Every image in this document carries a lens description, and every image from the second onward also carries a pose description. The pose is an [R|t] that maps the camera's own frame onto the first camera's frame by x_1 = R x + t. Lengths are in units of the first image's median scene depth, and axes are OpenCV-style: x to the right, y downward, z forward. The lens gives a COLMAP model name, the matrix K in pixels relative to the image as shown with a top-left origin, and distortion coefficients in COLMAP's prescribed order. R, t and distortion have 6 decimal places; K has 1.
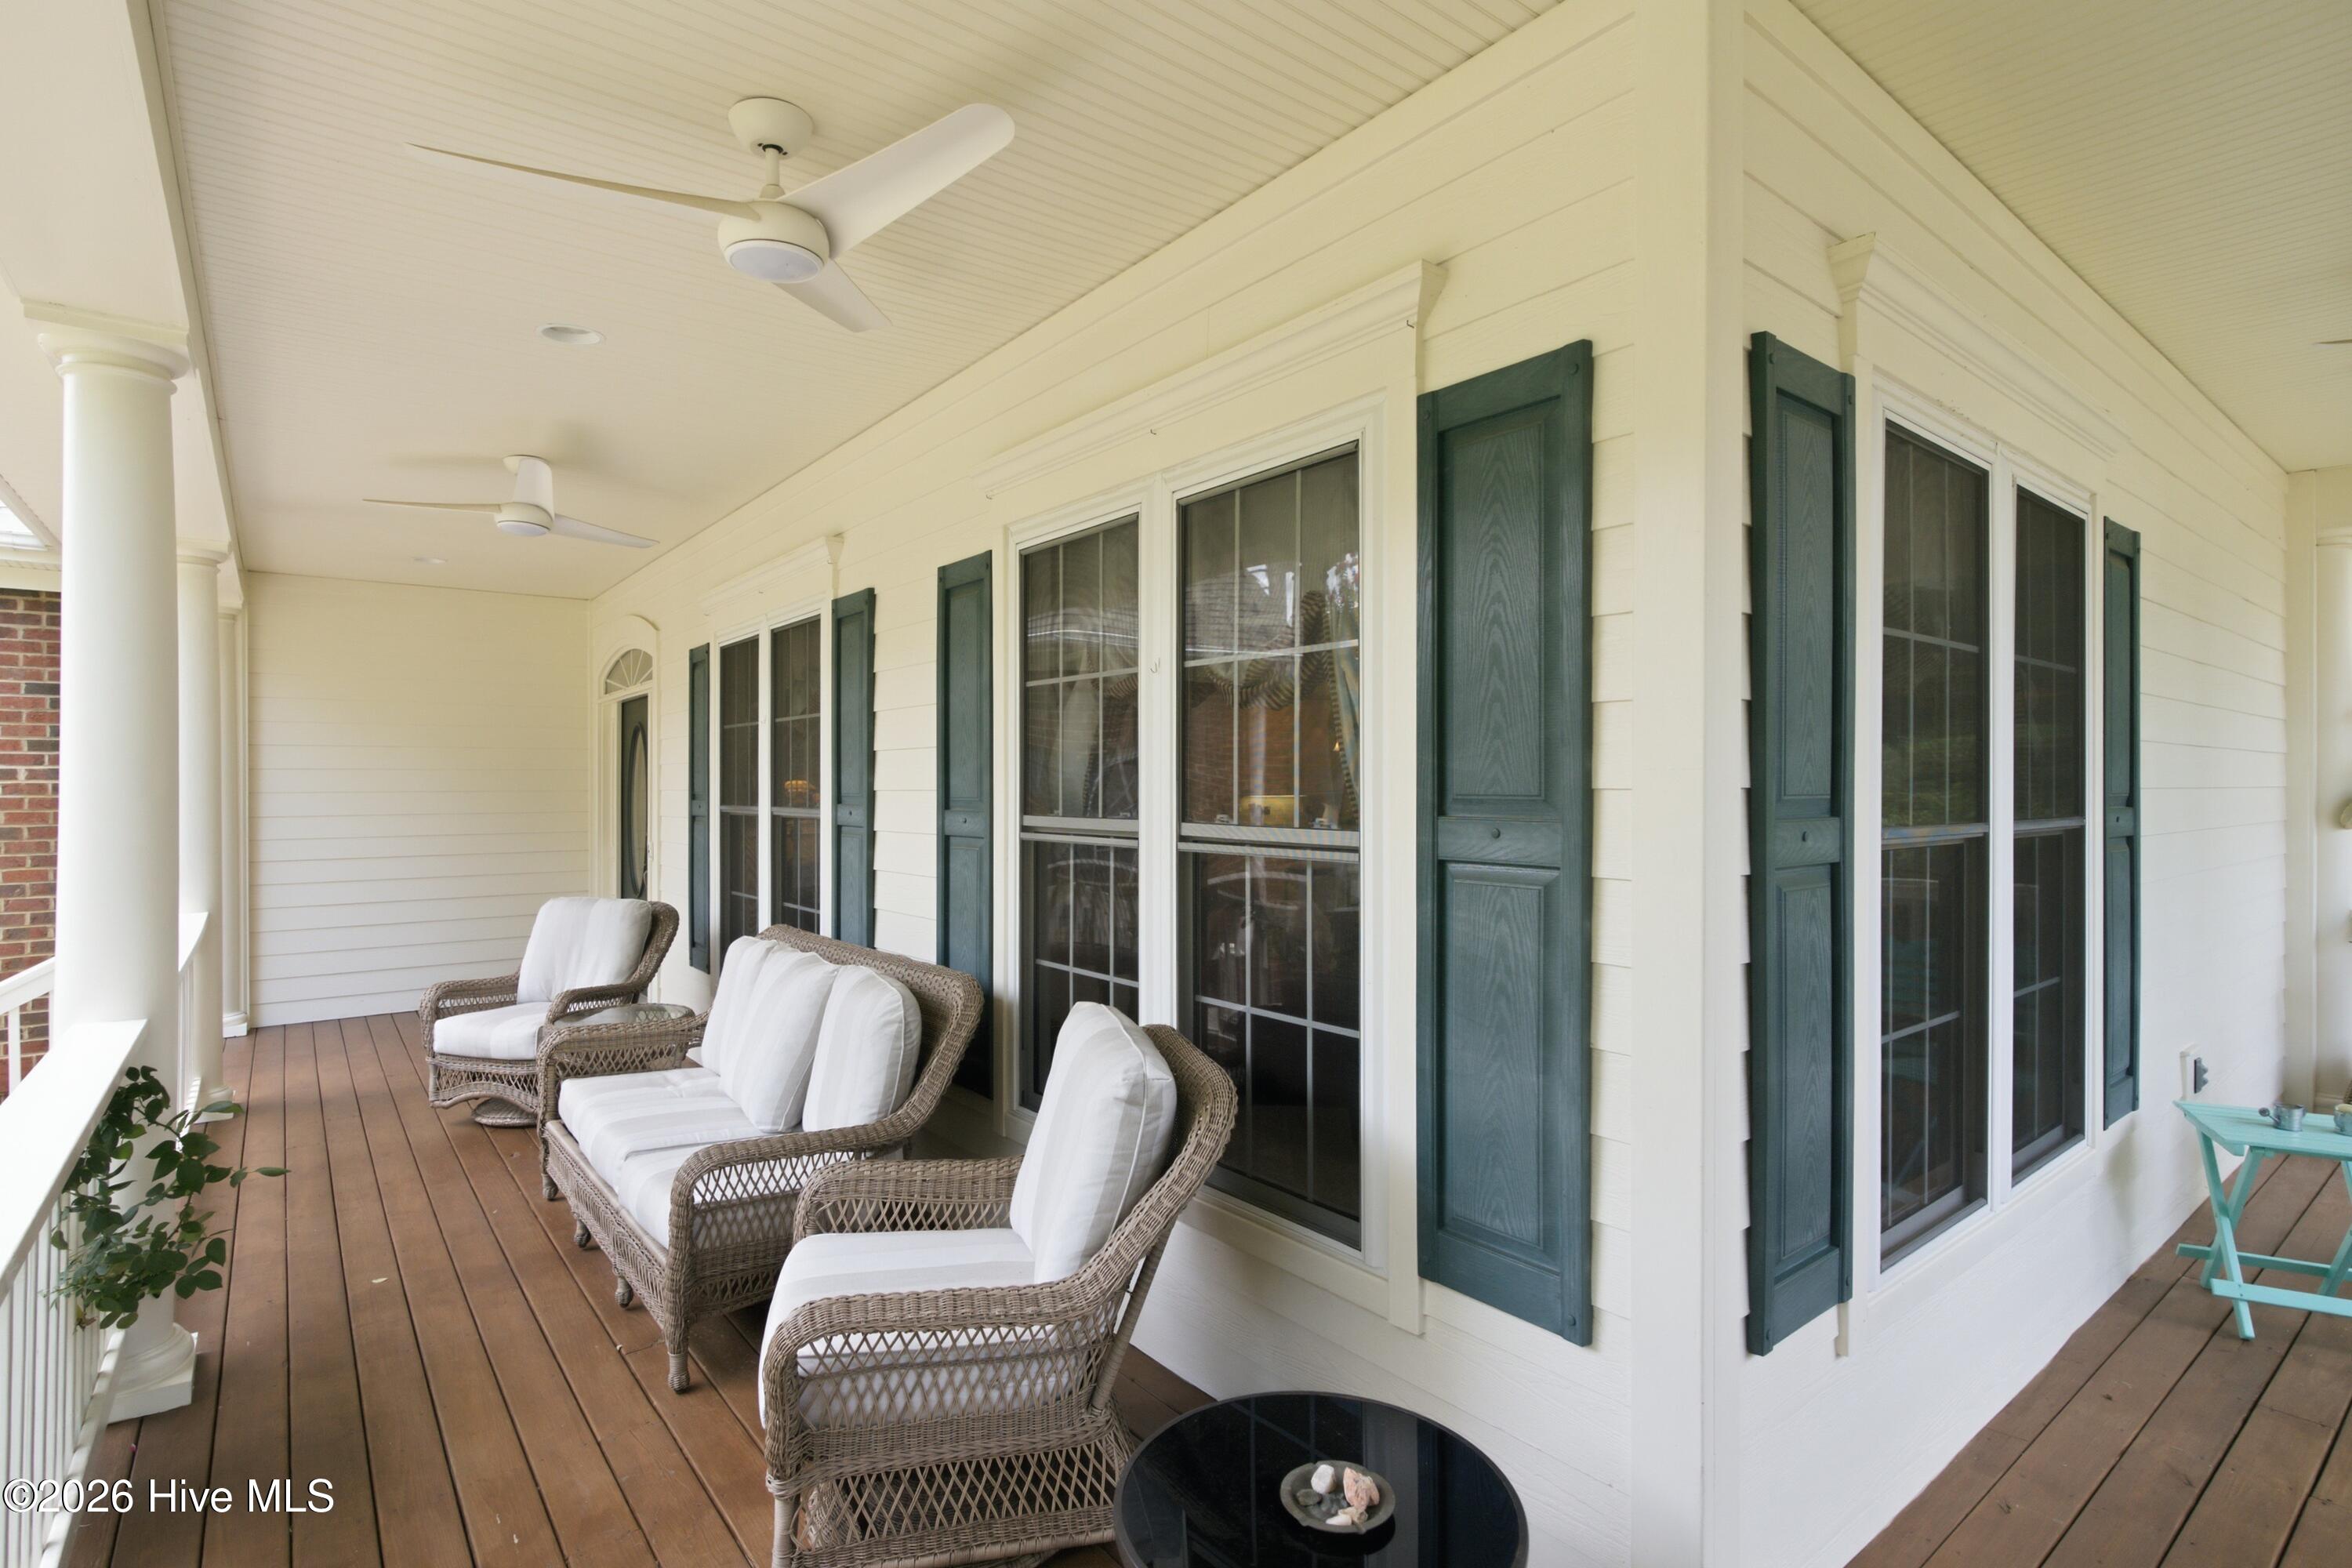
lens RADIAL K [[1149.5, 0, 1184.2], [0, 1149.5, 793.4], [0, 0, 1]] dist [-0.021840, 0.009141]
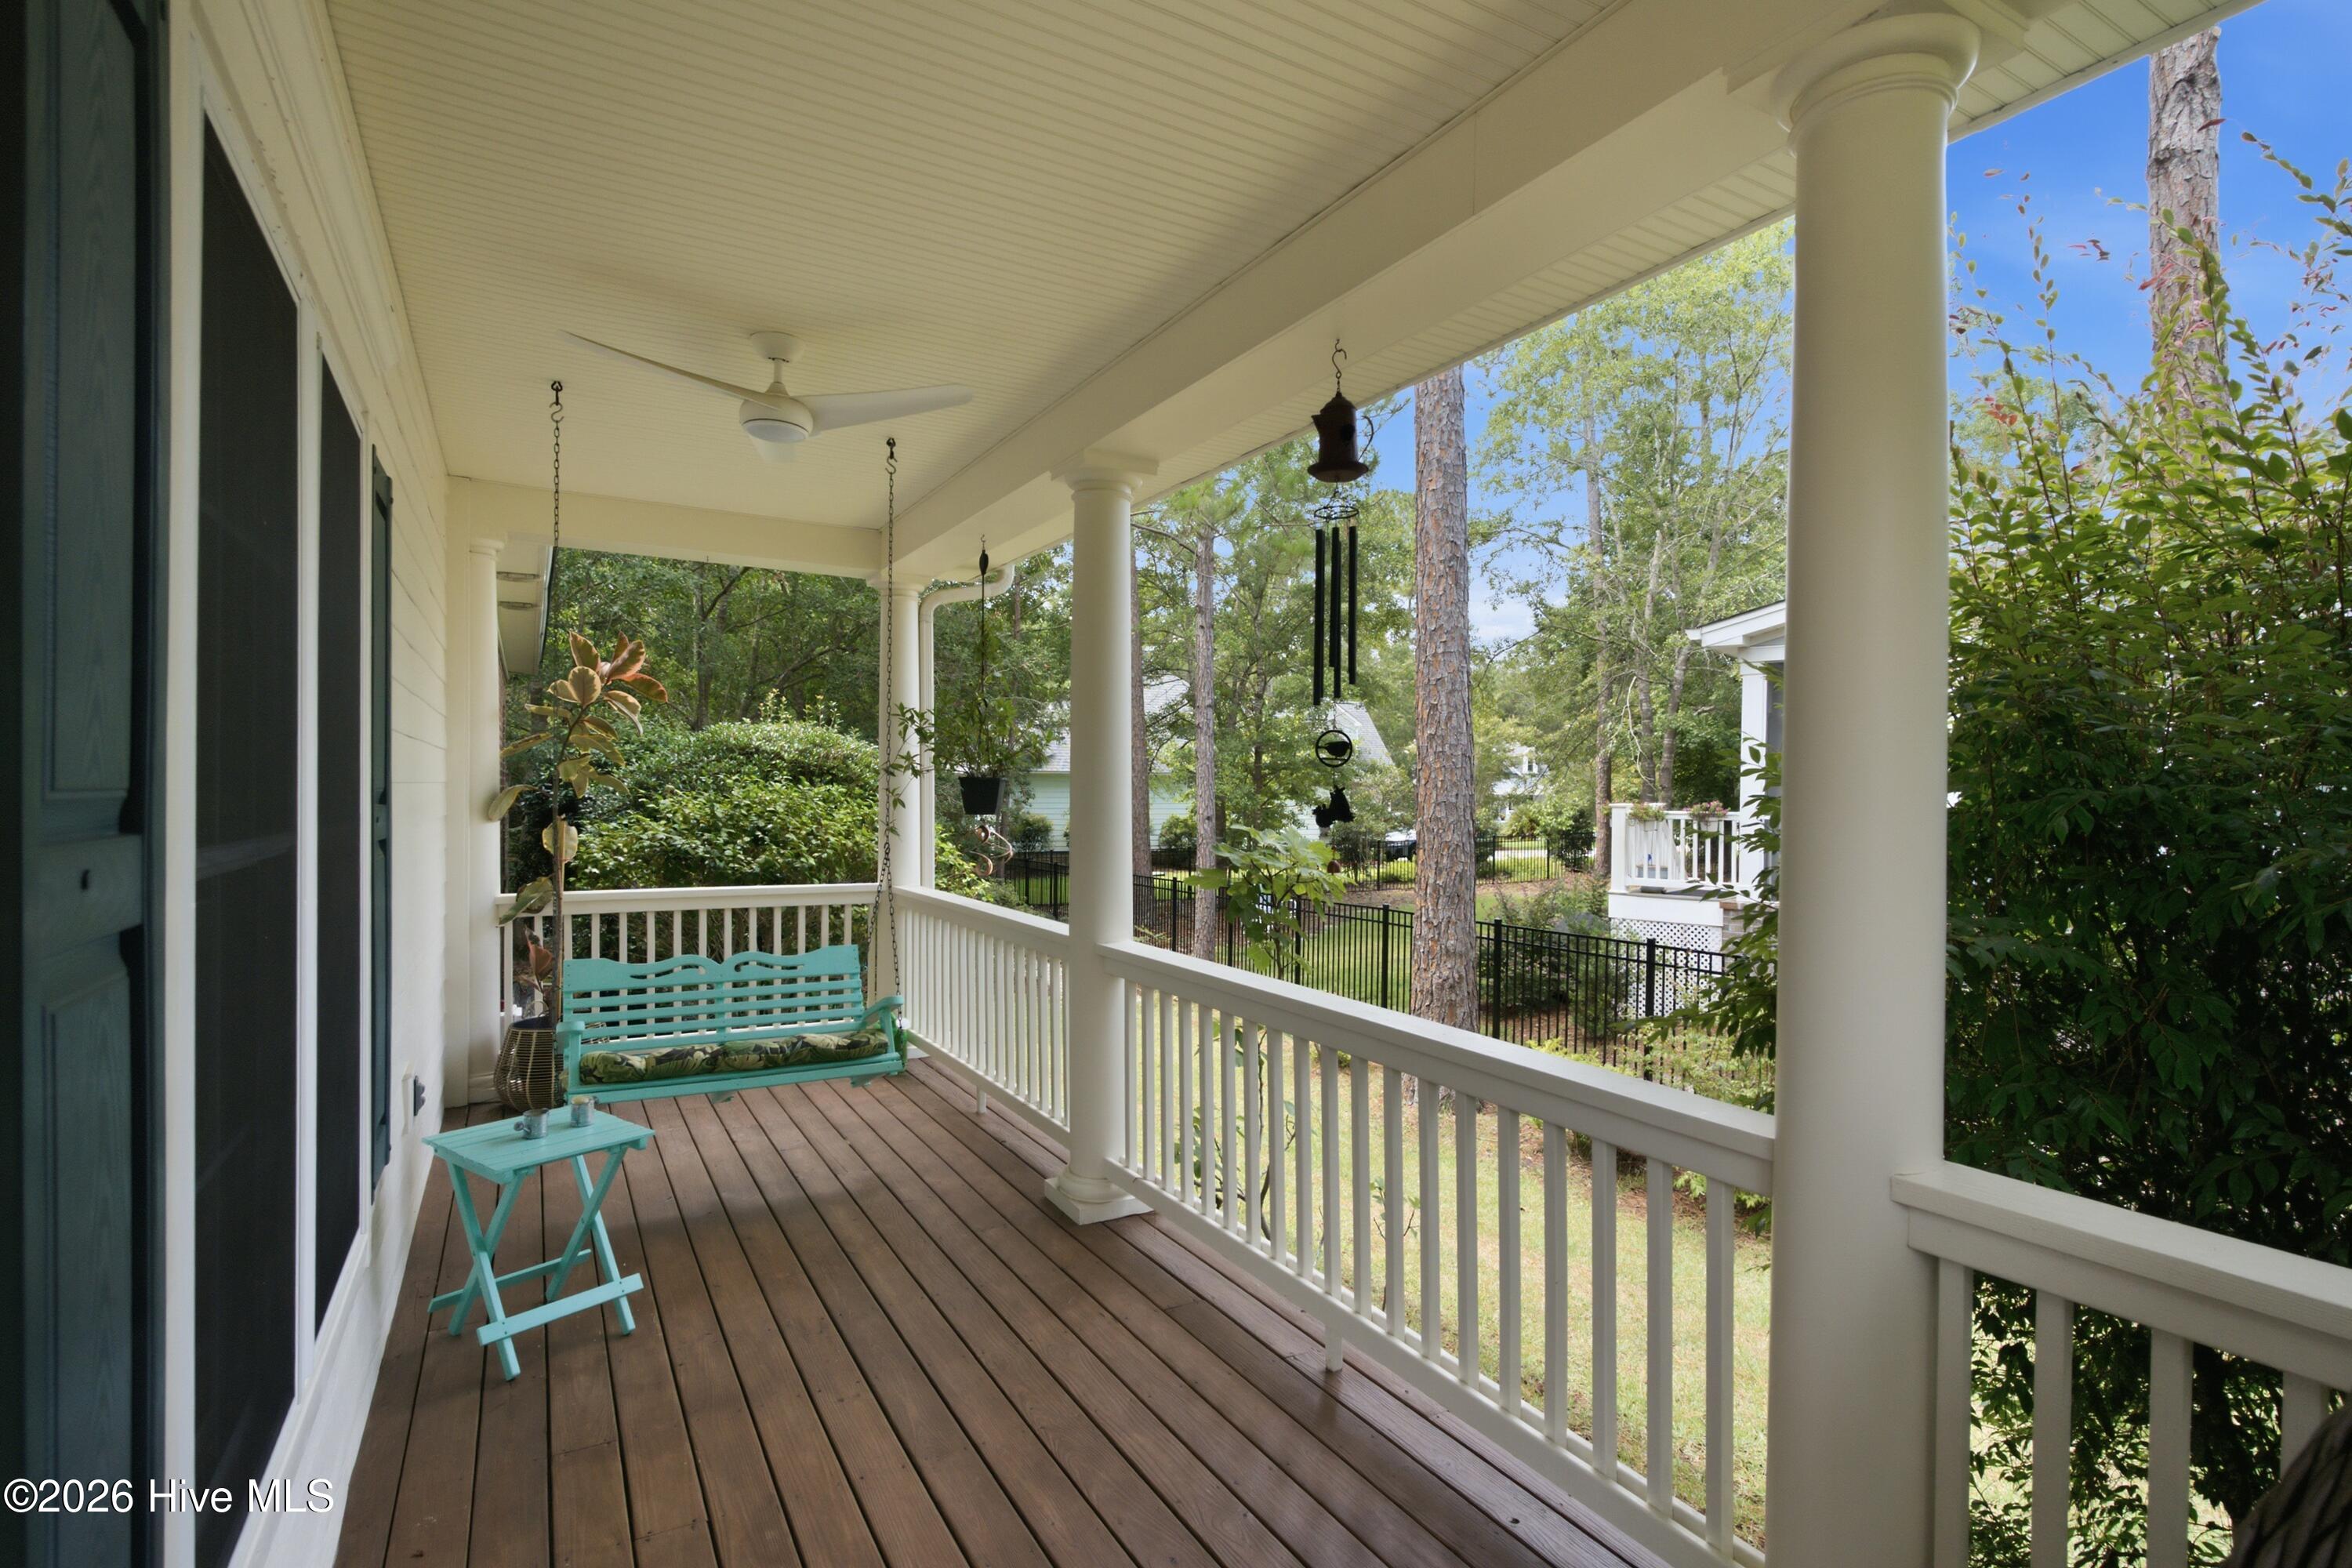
lens RADIAL K [[1149.5, 0, 1184.2], [0, 1149.5, 793.4], [0, 0, 1]] dist [-0.021840, 0.009141]
pose [[0.159517, 0.004027, 0.987187, 0.102587], [-0.009240, 0.999954, -0.002586, -0.000201], [-0.987152, -0.008709, 0.159547, 0.310884]]
